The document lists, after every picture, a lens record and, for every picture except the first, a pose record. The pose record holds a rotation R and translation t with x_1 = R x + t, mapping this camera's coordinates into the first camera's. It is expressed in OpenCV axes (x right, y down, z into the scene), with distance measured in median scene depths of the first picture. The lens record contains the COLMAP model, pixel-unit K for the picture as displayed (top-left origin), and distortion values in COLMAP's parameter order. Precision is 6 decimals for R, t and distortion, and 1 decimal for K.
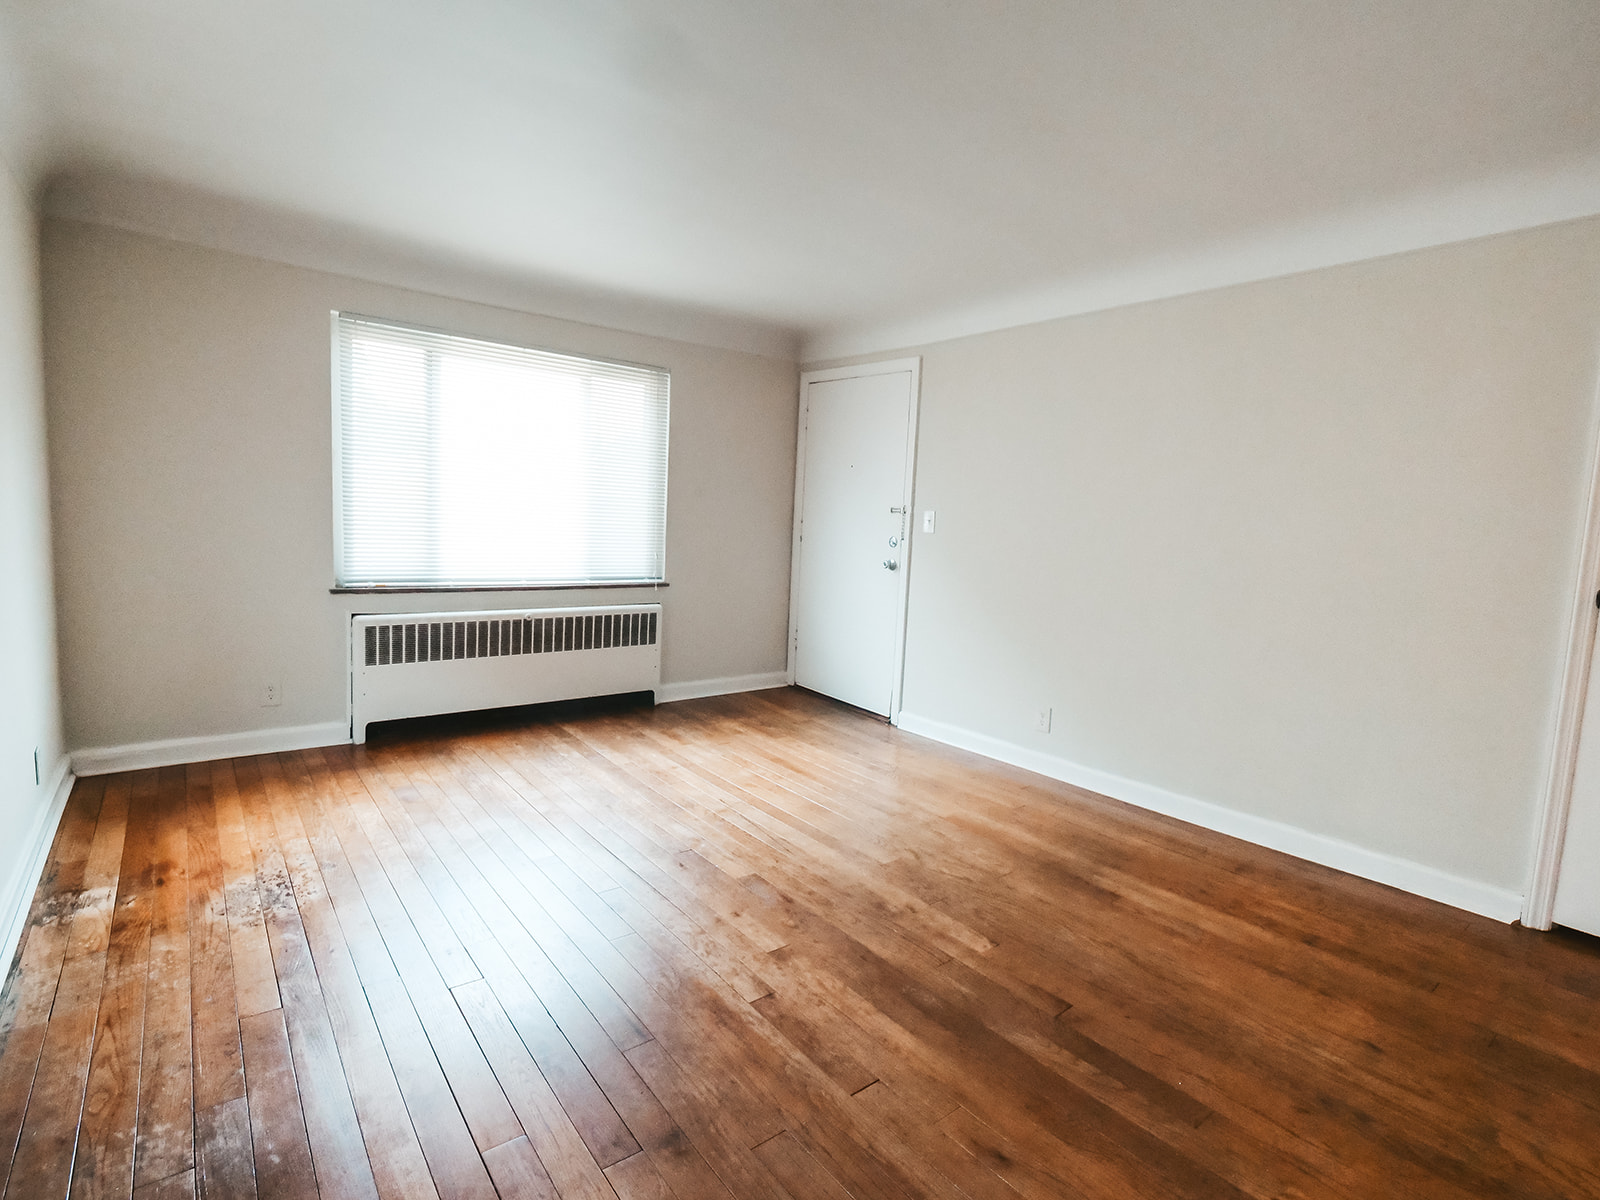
lens RADIAL K [[780.7, 0, 802.7], [0, 780.7, 599.1], [0, 0, 1]] dist [-0.002525, -0.001772]
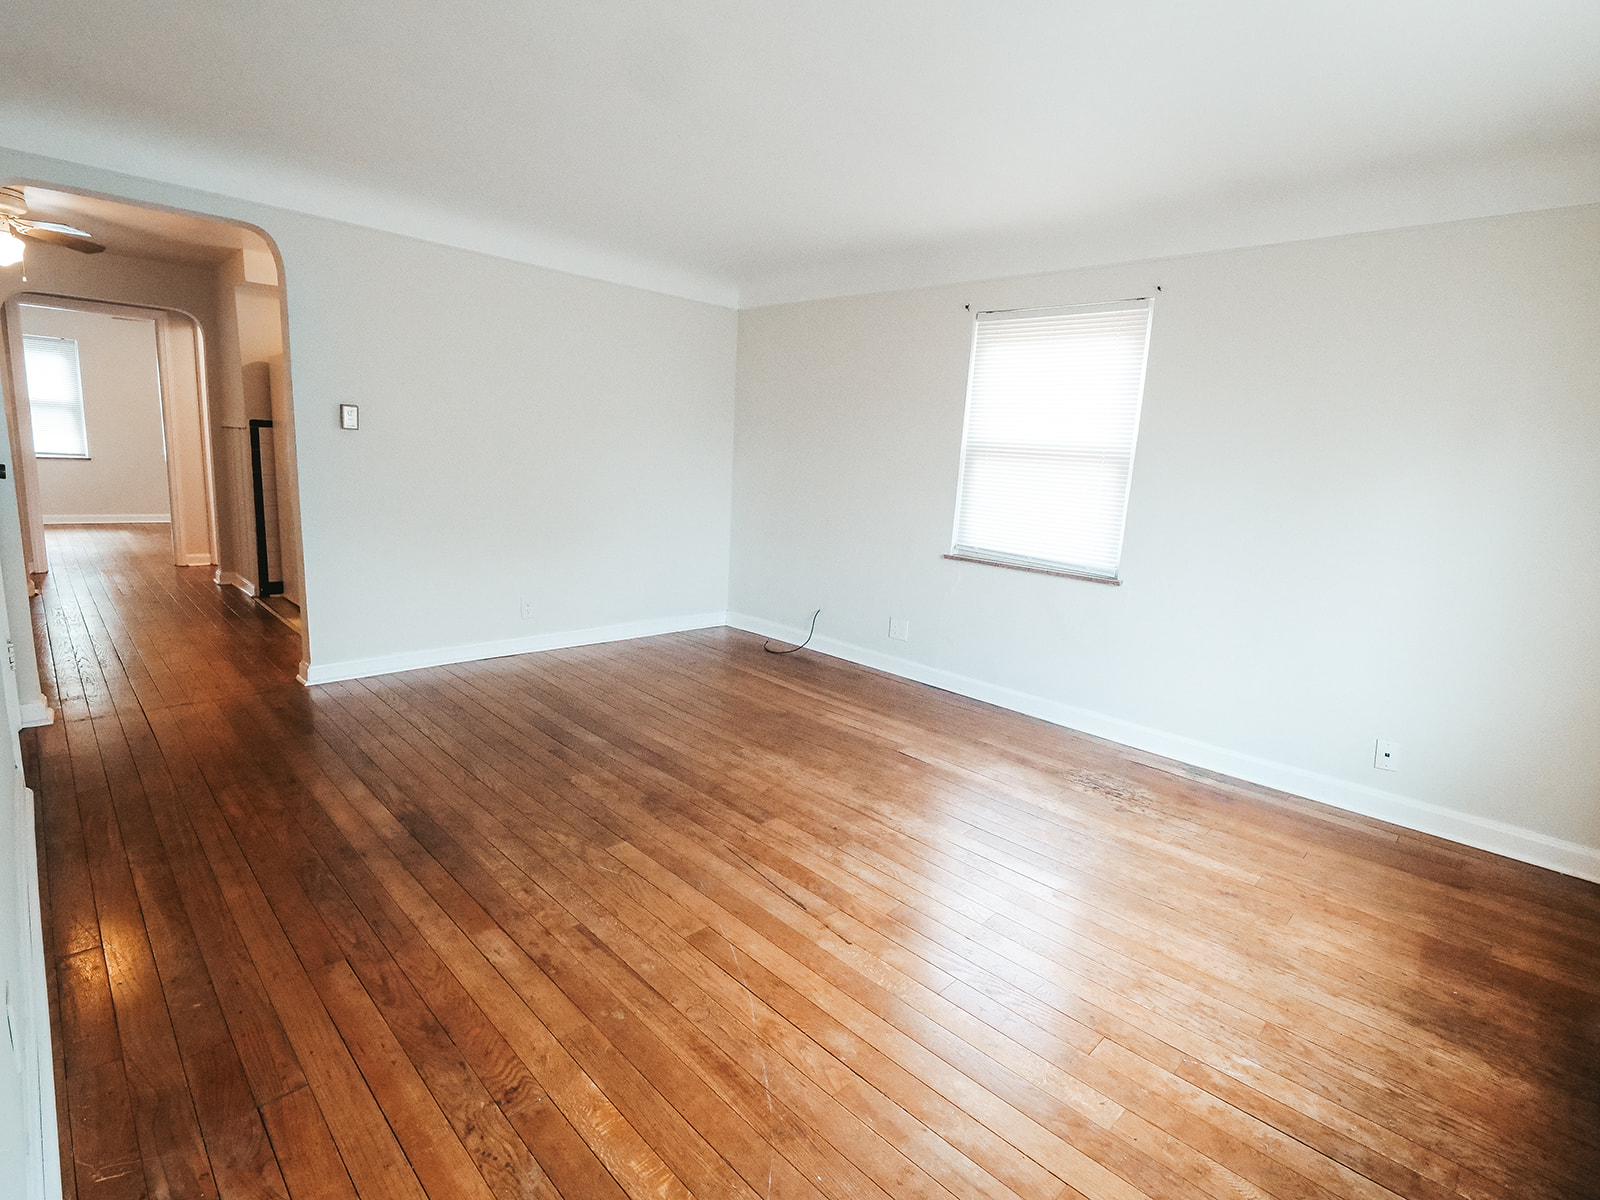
lens RADIAL K [[780.7, 0, 795.6], [0, 780.7, 602.9], [0, 0, 1]] dist [-0.002525, -0.001772]
pose [[-0.988721, -0.081665, -0.125543, 0.049066], [-0.114729, 0.951814, 0.284406, -0.226013], [0.096267, 0.295601, -0.950448, 1.920803]]
